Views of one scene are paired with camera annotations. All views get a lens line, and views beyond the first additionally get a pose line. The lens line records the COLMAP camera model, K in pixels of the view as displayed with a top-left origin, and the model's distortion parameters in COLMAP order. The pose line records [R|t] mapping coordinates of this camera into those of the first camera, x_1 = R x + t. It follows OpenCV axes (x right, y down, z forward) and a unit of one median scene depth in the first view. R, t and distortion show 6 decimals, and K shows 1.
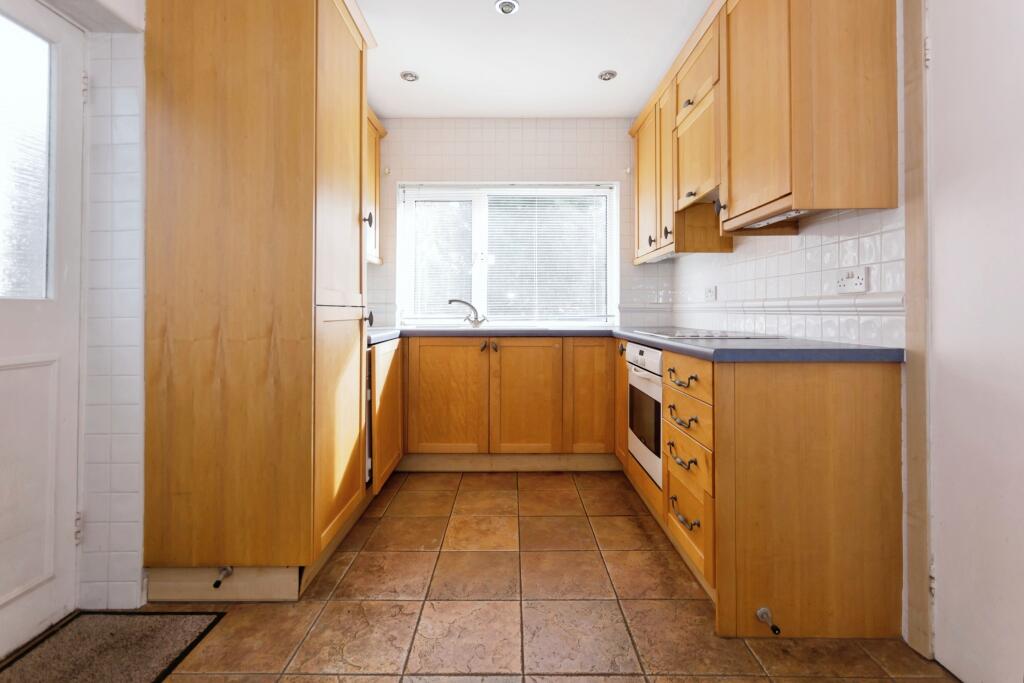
lens RADIAL K [[471.1, 0, 512.3], [0, 471.1, 301.5], [0, 0, 1]] dist [-0.000850, 0.000481]
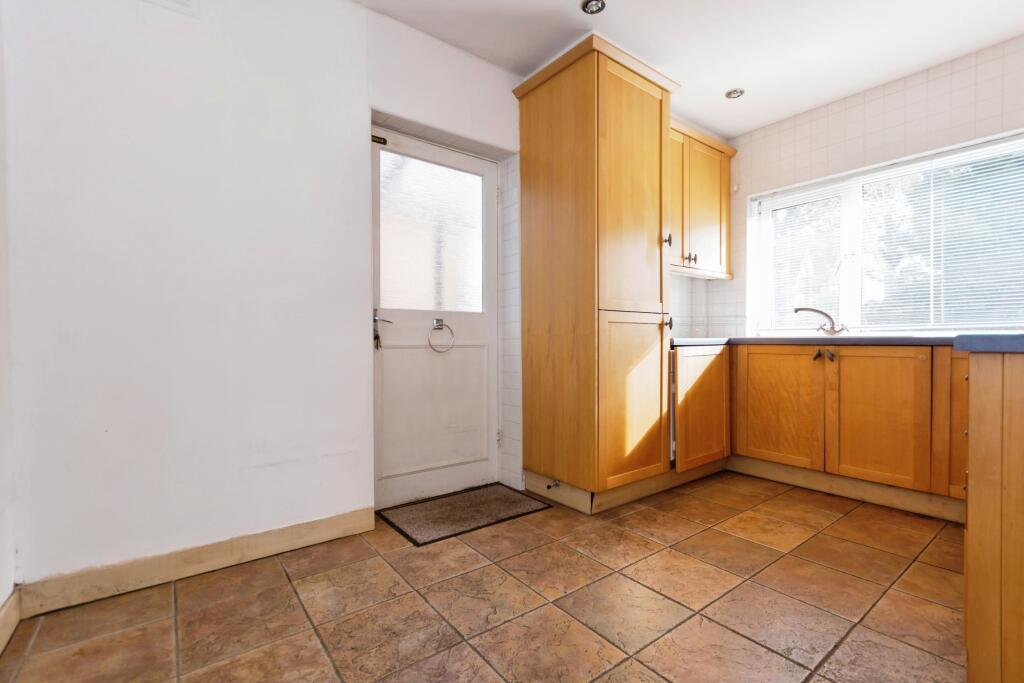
lens RADIAL K [[457.1, 0, 512.0], [0, 457.1, 341.5], [0, 0, 1]] dist [0.000061, 0.000251]
pose [[0.605544, 0.002189, -0.795808, 0.379057], [0.017857, 0.999707, 0.016337, 0.056644], [0.795611, -0.024103, 0.605328, -0.018437]]
